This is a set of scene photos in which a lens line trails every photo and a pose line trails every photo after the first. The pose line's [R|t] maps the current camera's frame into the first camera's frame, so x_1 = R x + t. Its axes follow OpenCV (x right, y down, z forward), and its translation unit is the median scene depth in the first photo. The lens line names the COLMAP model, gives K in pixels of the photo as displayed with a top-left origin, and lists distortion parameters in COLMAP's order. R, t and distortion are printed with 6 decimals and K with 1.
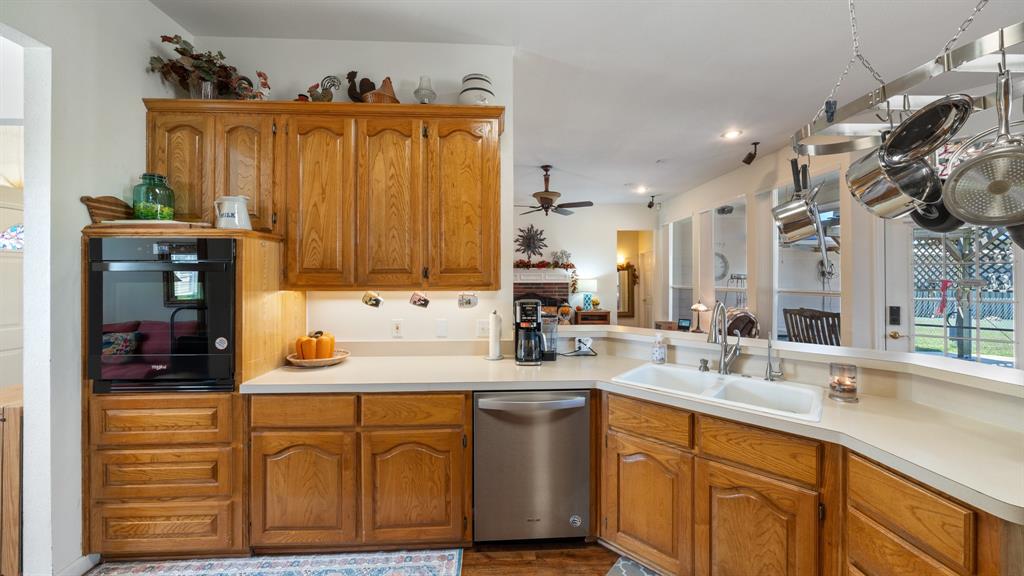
lens RADIAL K [[353.6, 0, 523.2], [0, 353.6, 278.9], [0, 0, 1]] dist [-0.009385, -0.000169]
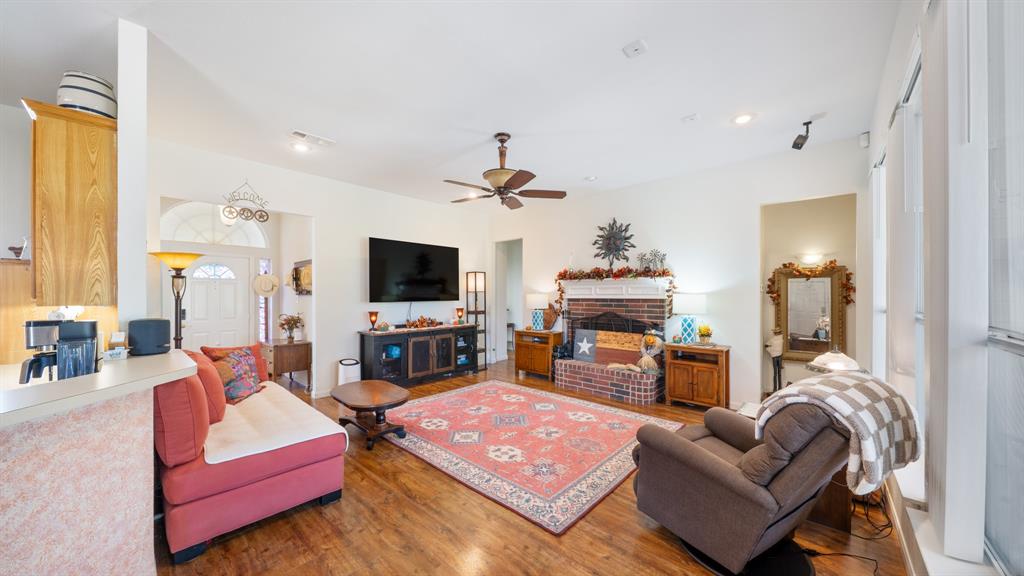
lens RADIAL K [[353.6, 0, 511.1], [0, 353.6, 293.2], [0, 0, 1]] dist [-0.009385, -0.000169]
pose [[0.711693, -0.003526, -0.702481, 0.385568], [0.002365, 0.999994, -0.002624, 0.001087], [0.702486, 0.000206, 0.711697, 0.336251]]
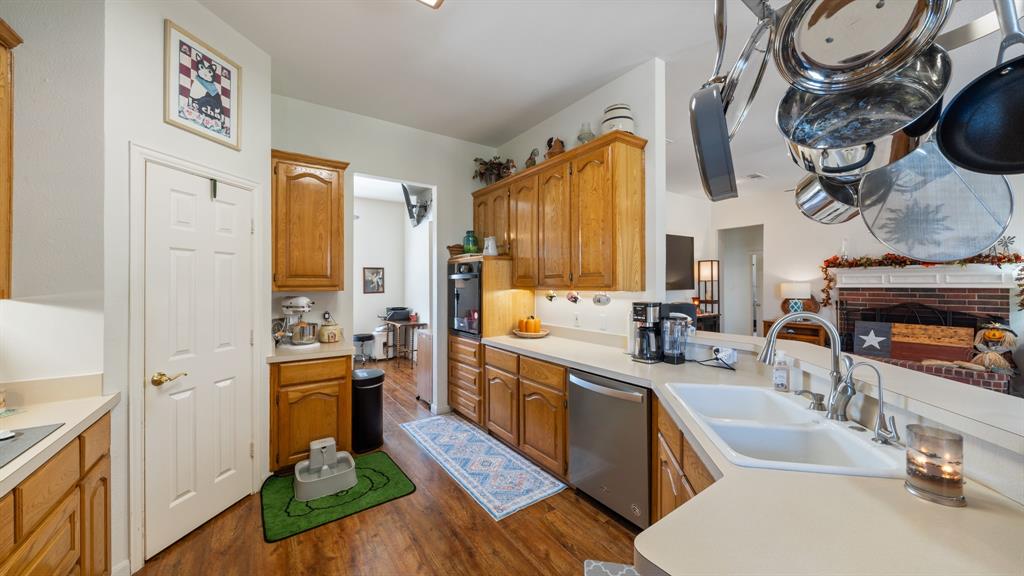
lens RADIAL K [[353.6, 0, 511.4], [0, 353.6, 283.0], [0, 0, 1]] dist [-0.009385, -0.000169]
pose [[0.534599, -0.003146, -0.845100, 0.170948], [0.001953, 0.999995, -0.002487, 0.001997], [0.845104, -0.000321, 0.534603, 0.023402]]
